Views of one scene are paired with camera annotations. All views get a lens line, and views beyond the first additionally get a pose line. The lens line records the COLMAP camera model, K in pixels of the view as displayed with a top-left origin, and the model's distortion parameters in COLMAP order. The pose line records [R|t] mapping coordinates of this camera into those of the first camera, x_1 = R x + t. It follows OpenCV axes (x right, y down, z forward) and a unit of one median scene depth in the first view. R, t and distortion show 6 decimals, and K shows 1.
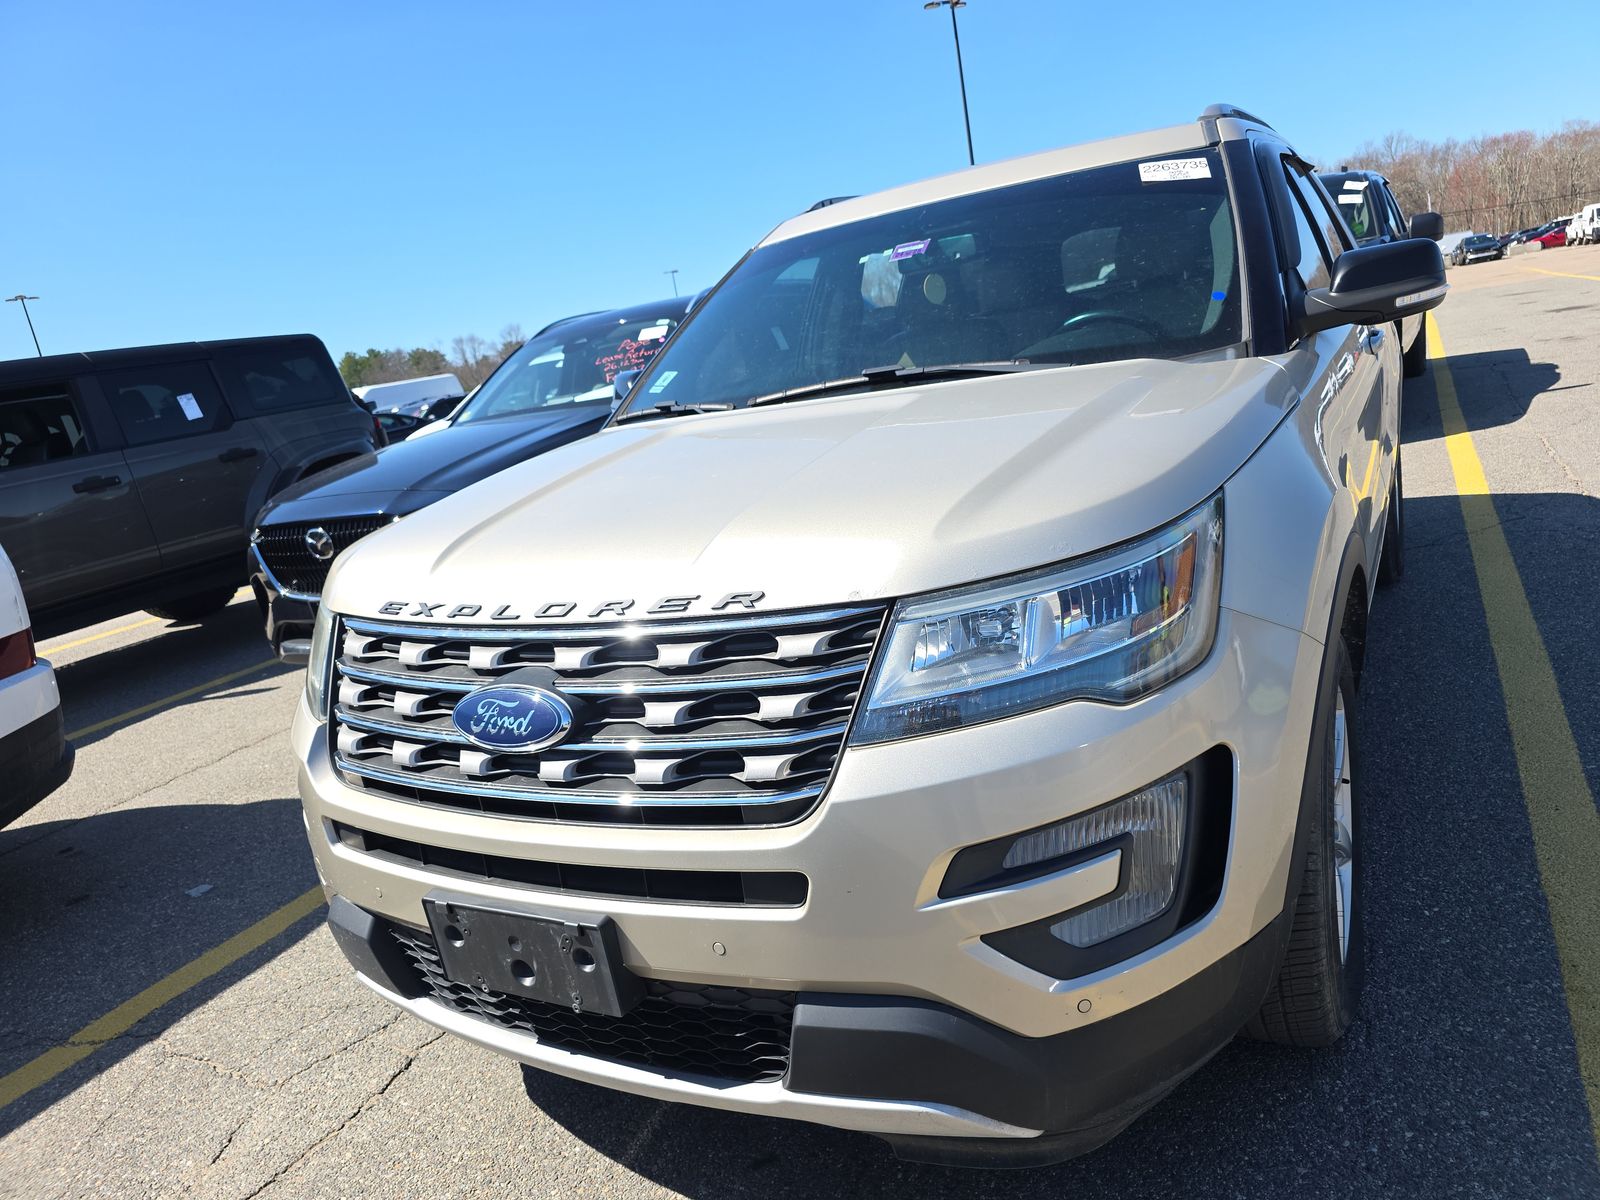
lens RADIAL K [[1072.6, 0, 800.3], [0, 1072.6, 626.8], [0, 0, 1]] dist [0.022674, -0.005773]
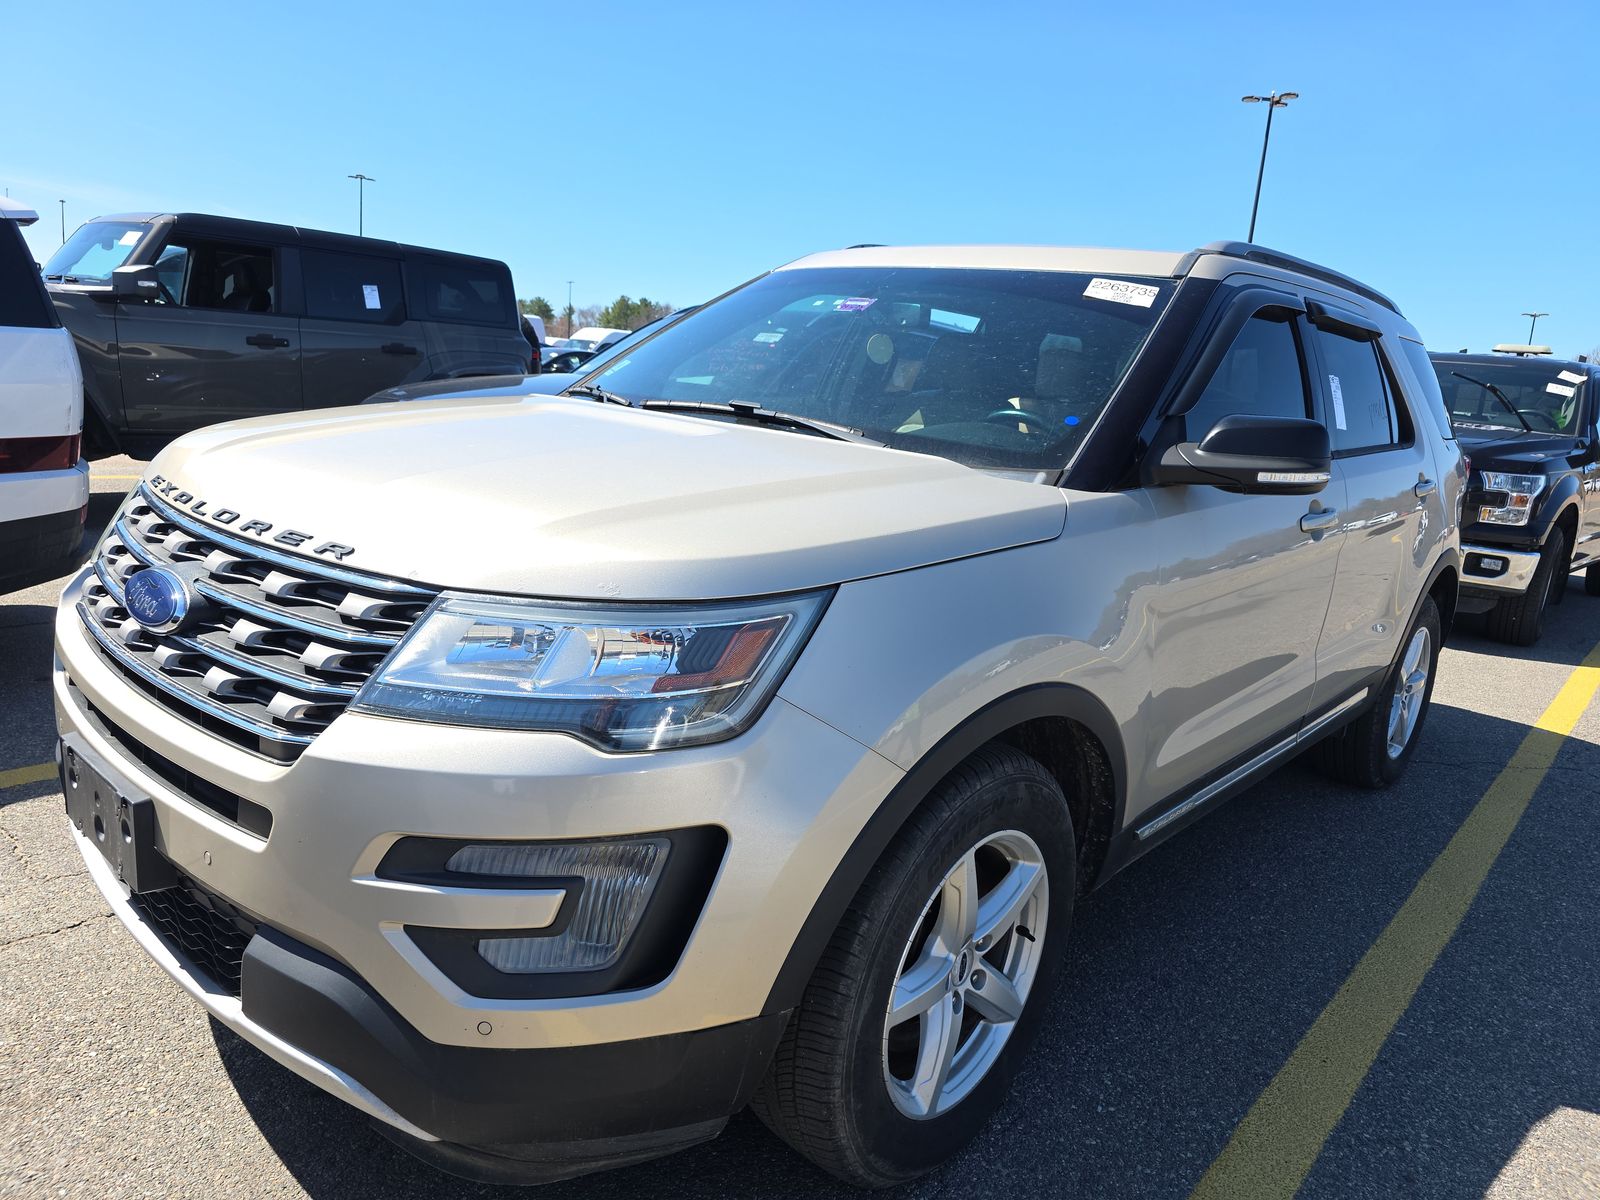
lens RADIAL K [[1063.3, 0, 800.0], [0, 1063.3, 600.0], [0, 0, 1]] dist [0.051062, -0.040044]
pose [[0.942228, 0.290774, -0.166301, 0.334799], [-0.297453, 0.954599, -0.016214, -0.057506], [0.154036, 0.064744, 0.985942, 0.016081]]
